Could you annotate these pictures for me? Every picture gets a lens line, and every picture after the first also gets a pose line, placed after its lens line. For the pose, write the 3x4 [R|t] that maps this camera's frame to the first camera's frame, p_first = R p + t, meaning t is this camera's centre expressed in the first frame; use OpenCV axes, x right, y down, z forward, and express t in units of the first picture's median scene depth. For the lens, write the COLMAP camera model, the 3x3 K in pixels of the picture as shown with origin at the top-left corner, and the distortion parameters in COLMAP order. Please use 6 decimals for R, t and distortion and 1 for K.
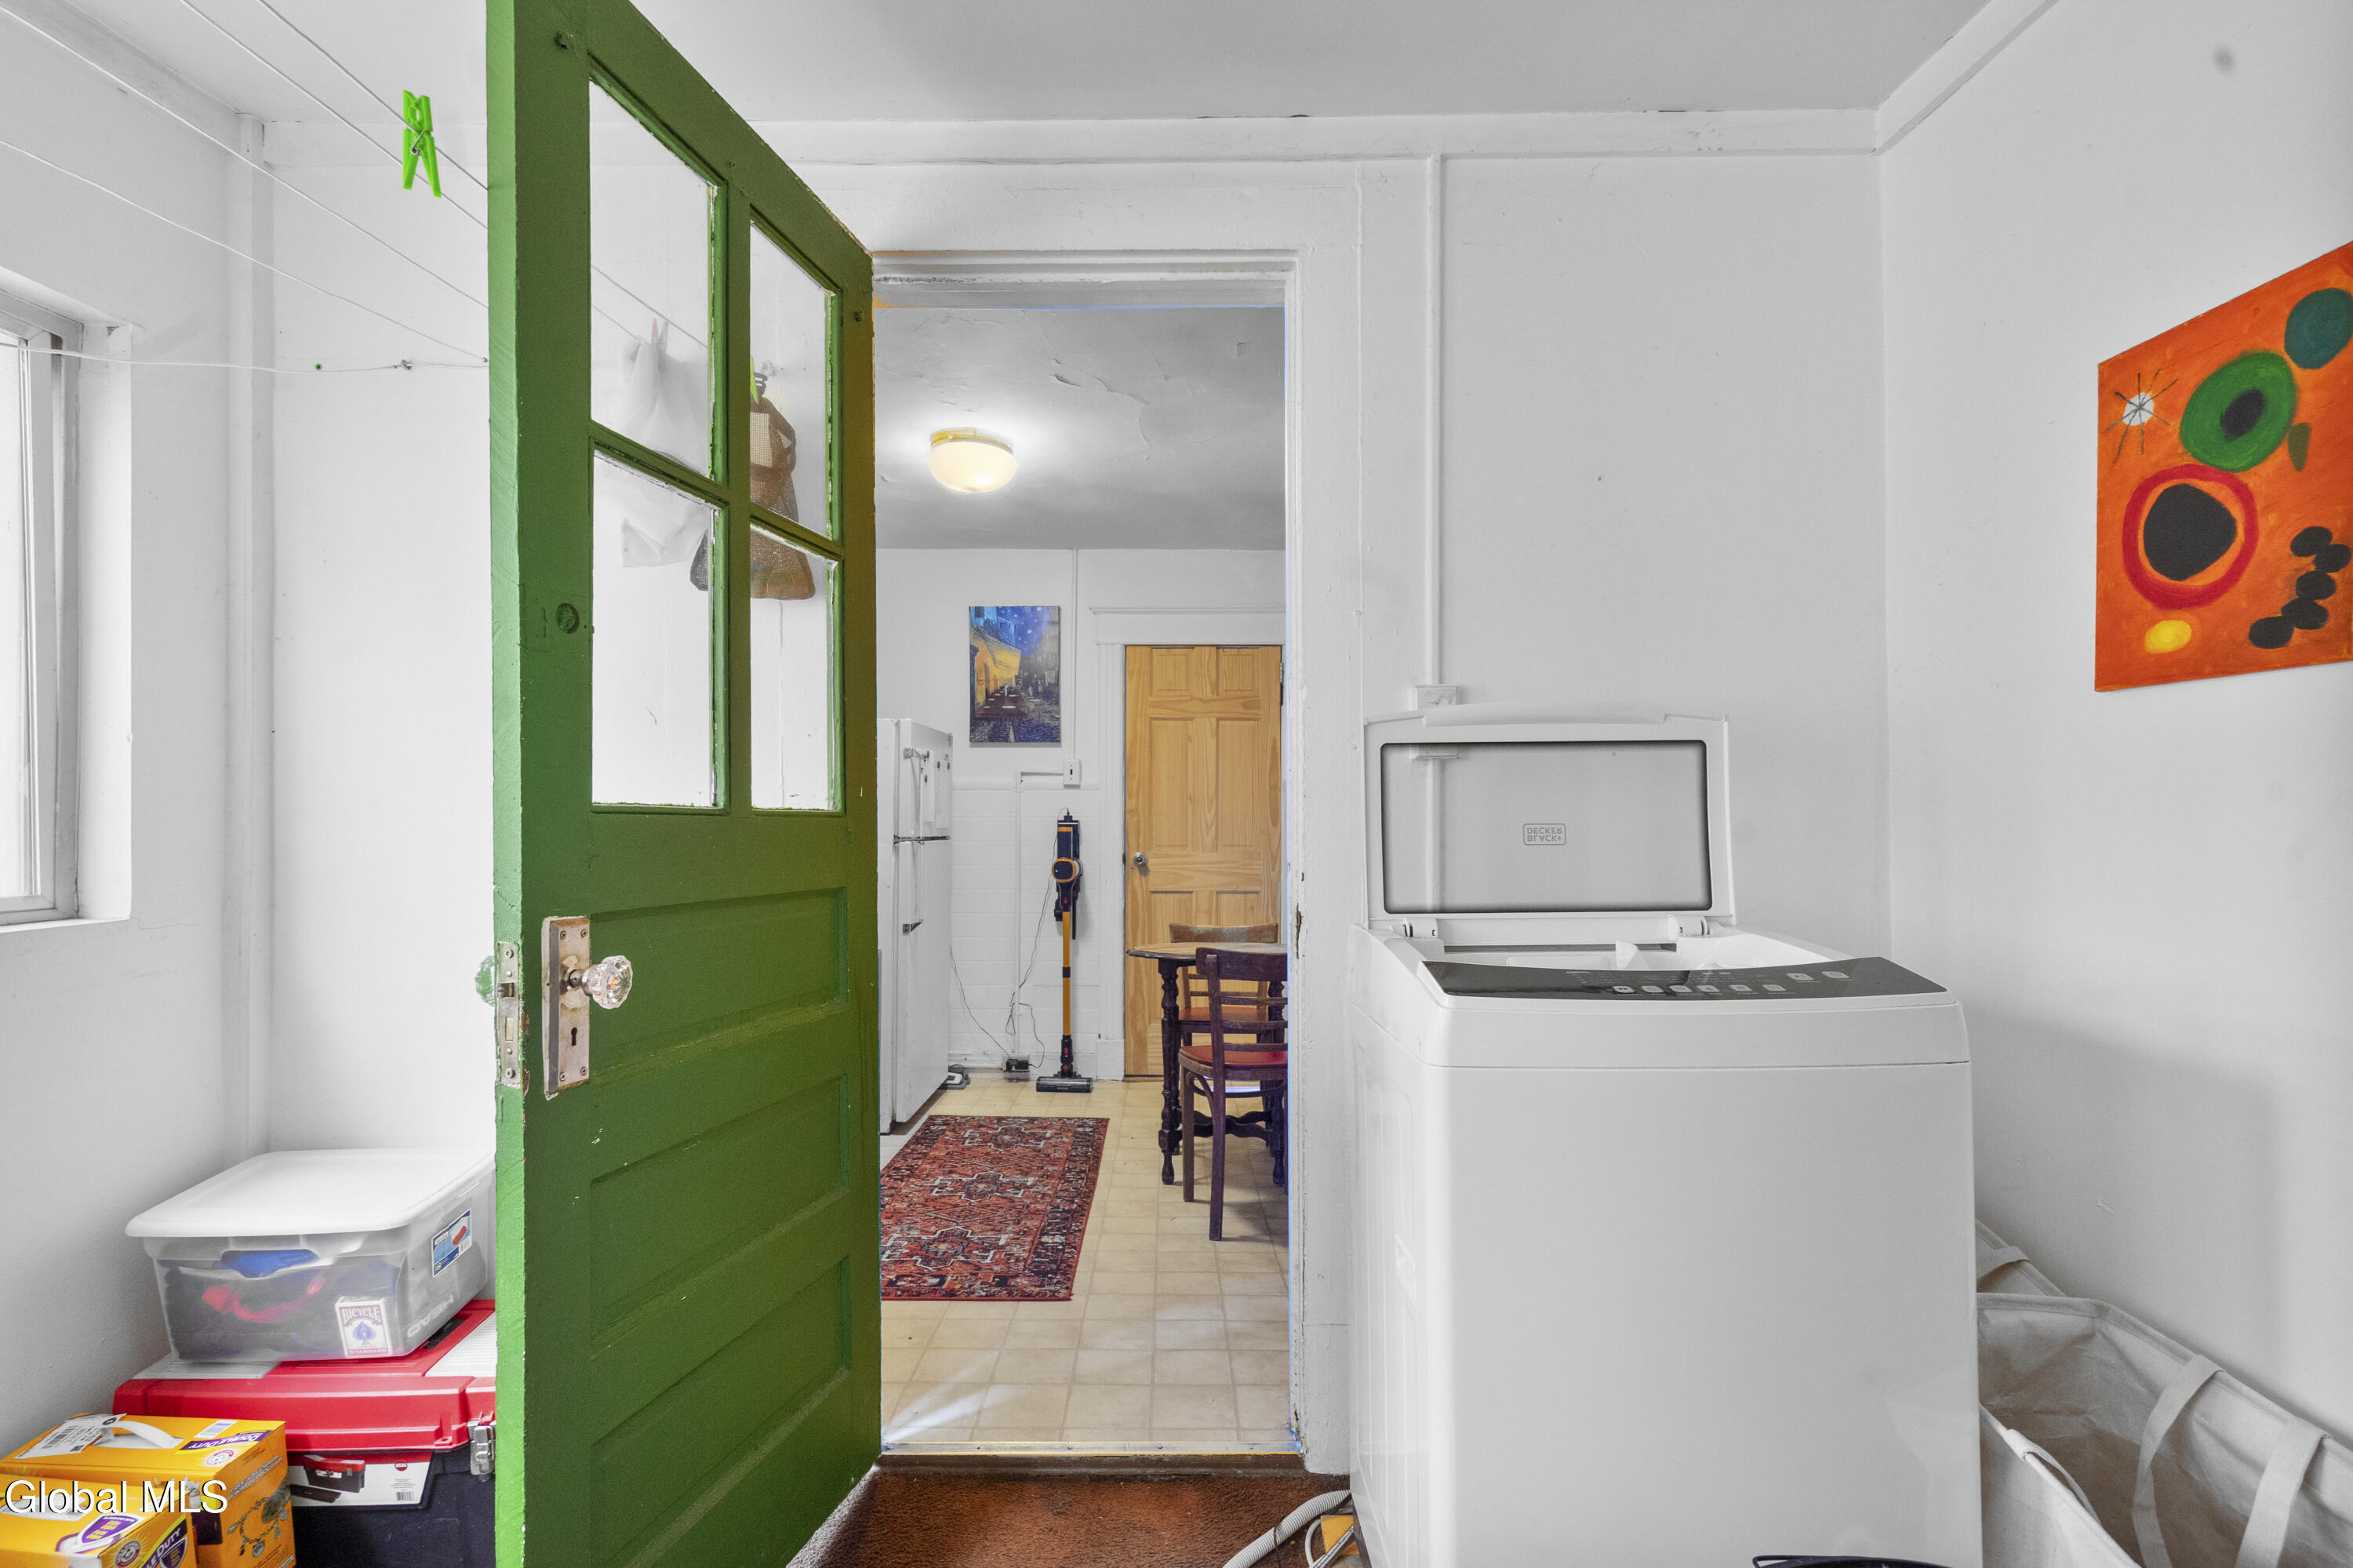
lens RADIAL K [[1120.7, 0, 1204.0], [0, 1120.7, 819.2], [0, 0, 1]] dist [-0.002373, 0.001008]
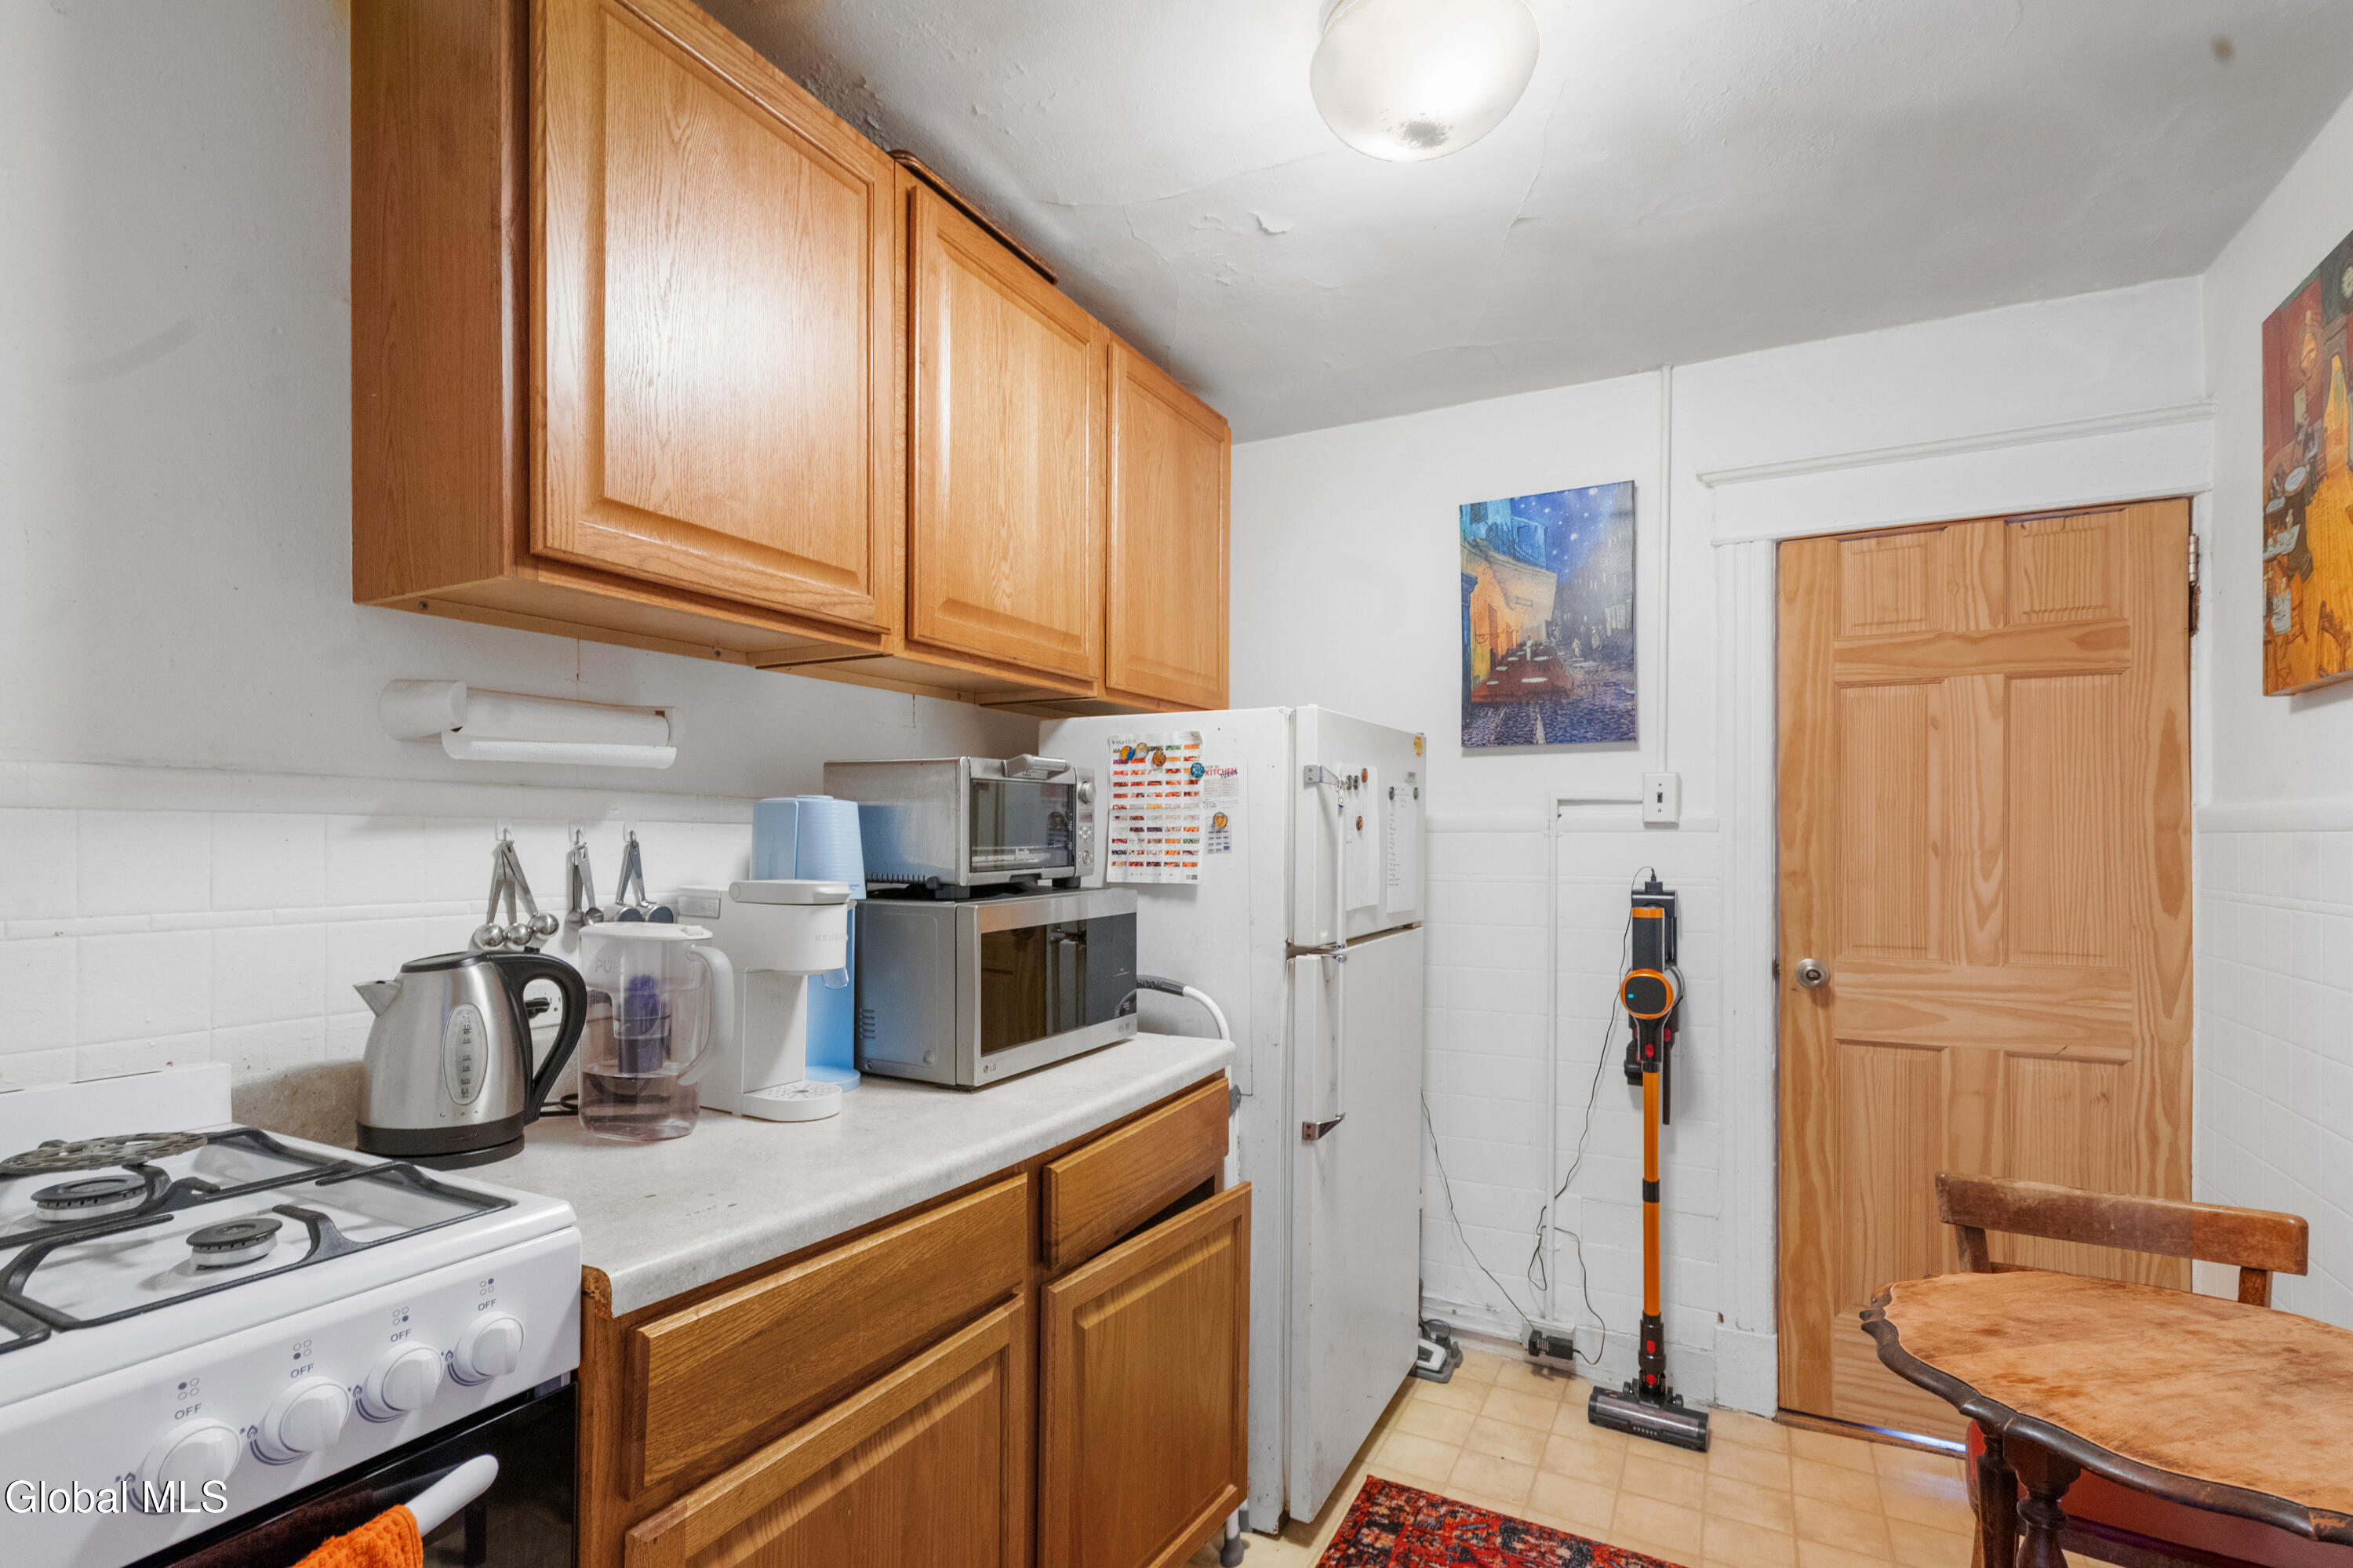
lens RADIAL K [[1120.7, 0, 1139.7], [0, 1120.7, 830.1], [0, 0, 1]] dist [-0.002373, 0.001008]
pose [[0.863822, -0.000561, -0.503797, -0.066046], [0.003738, 0.999979, 0.005296, -0.031044], [0.503784, -0.006458, 0.863806, 0.436590]]
